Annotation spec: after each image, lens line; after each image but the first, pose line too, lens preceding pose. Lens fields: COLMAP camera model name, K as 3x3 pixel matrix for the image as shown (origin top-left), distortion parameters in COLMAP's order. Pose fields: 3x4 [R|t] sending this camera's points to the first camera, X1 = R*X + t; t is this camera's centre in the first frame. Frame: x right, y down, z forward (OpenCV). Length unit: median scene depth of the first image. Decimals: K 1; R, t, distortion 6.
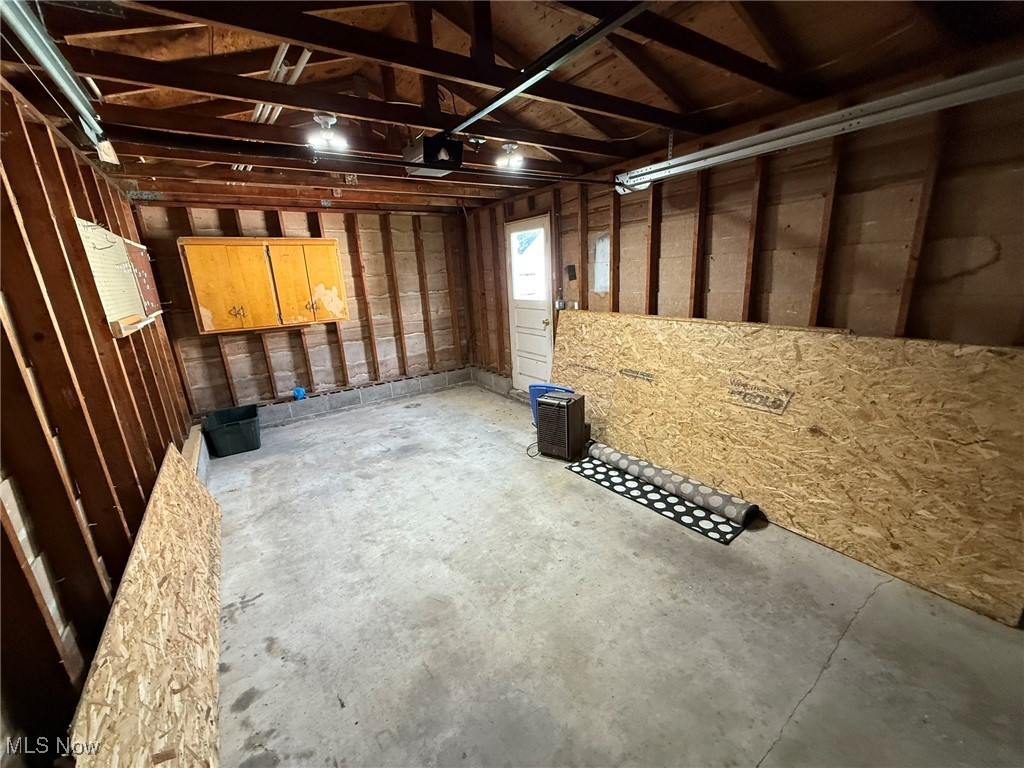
lens RADIAL K [[408.0, 0, 510.2], [0, 408.0, 382.9], [0, 0, 1]] dist [-0.001331, -0.000321]
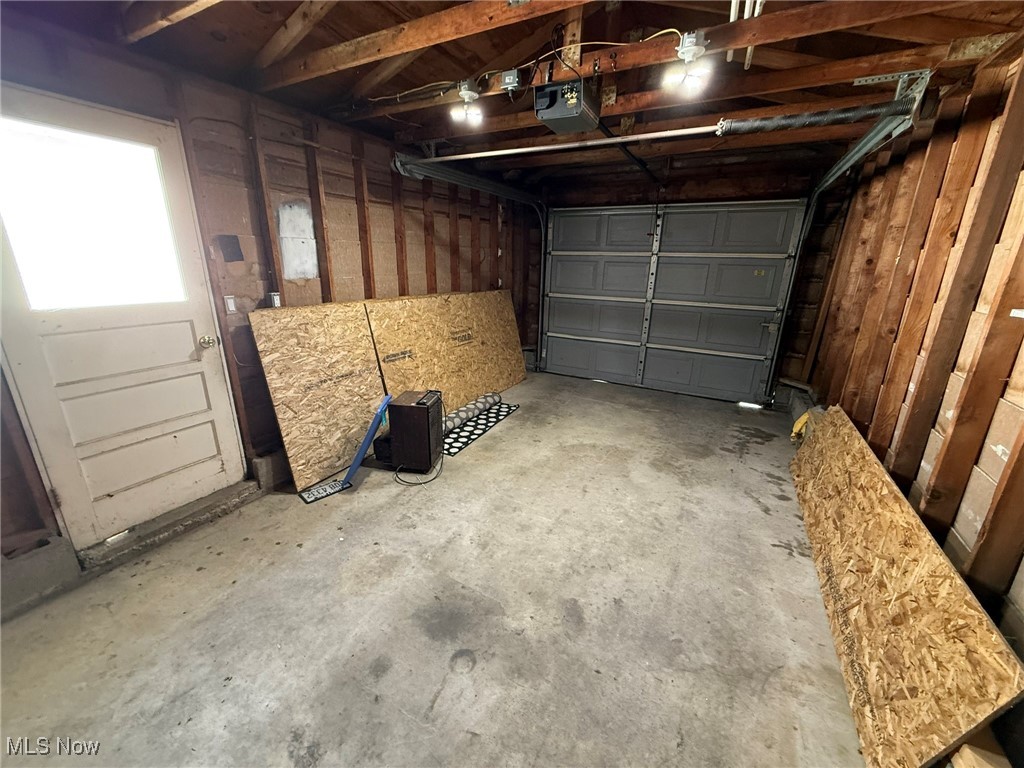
lens RADIAL K [[408.0, 0, 510.2], [0, 408.0, 382.9], [0, 0, 1]] dist [-0.001331, -0.000321]
pose [[-0.458392, -0.217279, 0.861781, -0.821000], [0.238782, 0.903894, 0.354907, -0.294590], [-0.856073, 0.368464, -0.362455, 1.330519]]
